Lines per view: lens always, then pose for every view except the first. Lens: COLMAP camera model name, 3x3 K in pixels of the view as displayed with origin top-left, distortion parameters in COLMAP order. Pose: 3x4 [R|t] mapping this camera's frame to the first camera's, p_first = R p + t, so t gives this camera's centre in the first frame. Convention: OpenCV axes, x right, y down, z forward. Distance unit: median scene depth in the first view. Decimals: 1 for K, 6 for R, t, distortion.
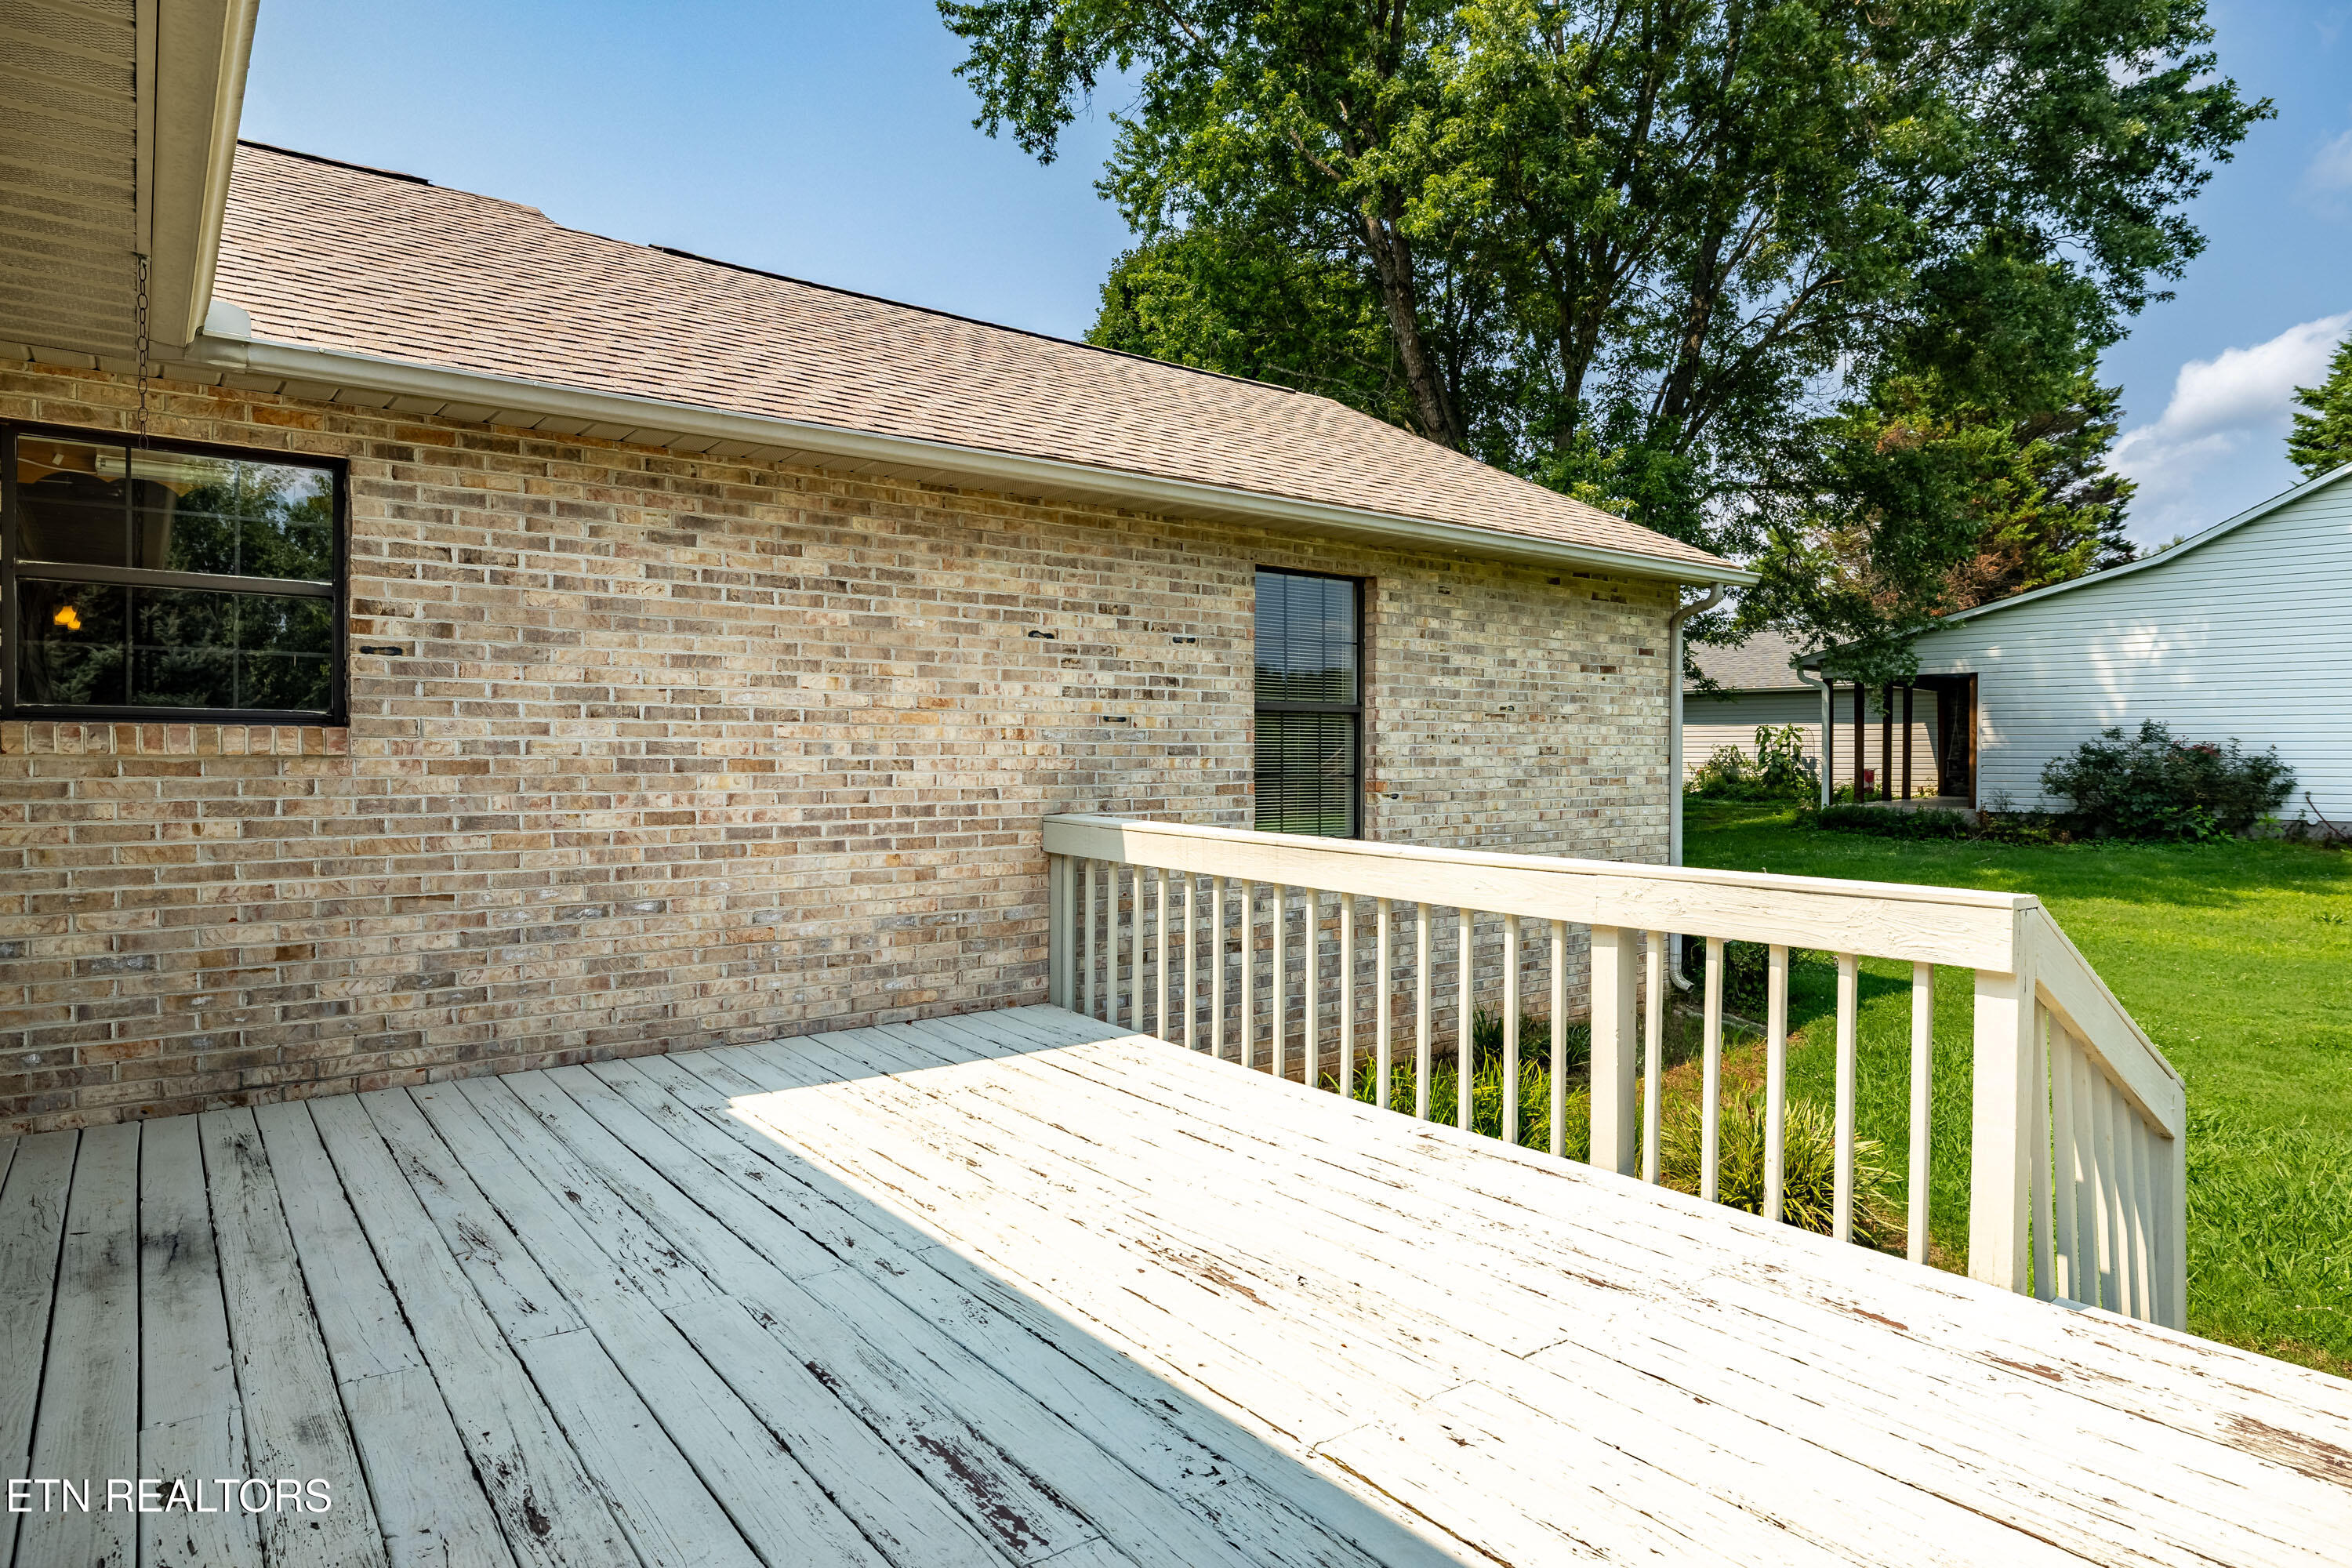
lens RADIAL K [[1342.1, 0, 1185.1], [0, 1342.1, 772.7], [0, 0, 1]] dist [0.000051, -0.000165]
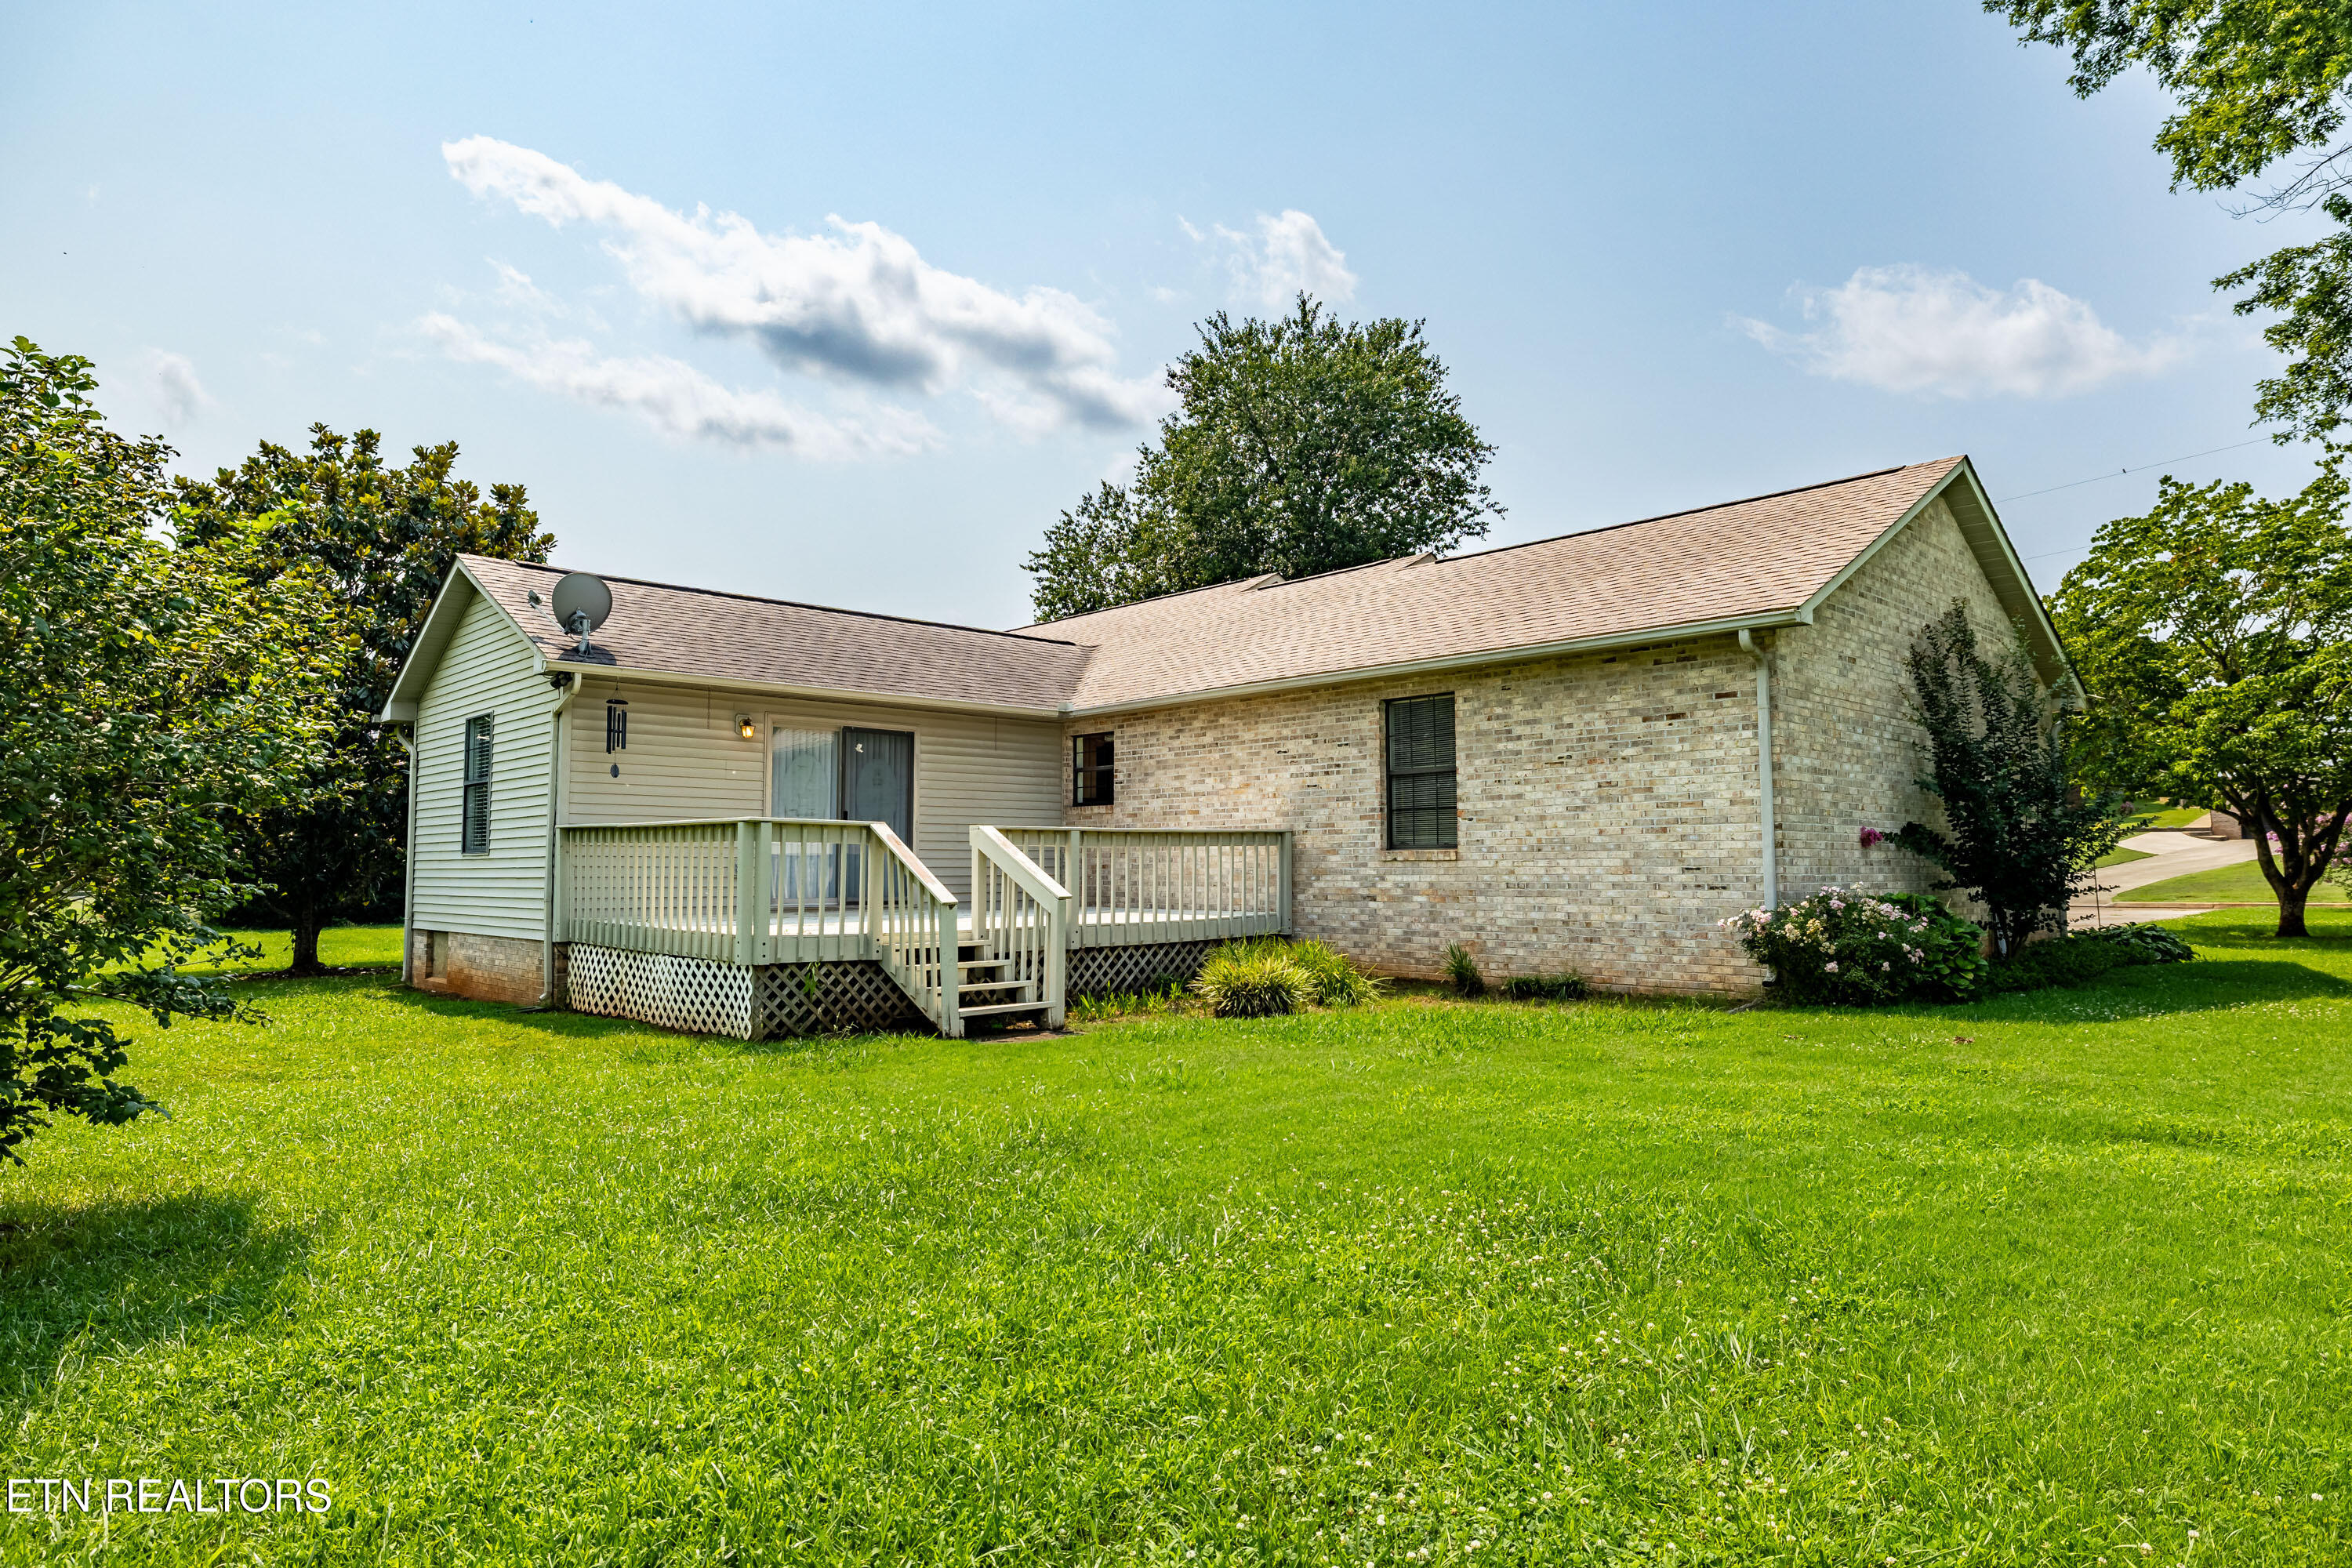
lens RADIAL K [[1342.1, 0, 1185.1], [0, 1342.1, 772.7], [0, 0, 1]] dist [0.000051, -0.000165]
pose [[0.113681, -0.074700, -0.990705, 1.685694], [-0.011229, 0.997009, -0.076464, 0.086911], [0.993454, 0.019817, 0.112503, 0.446700]]
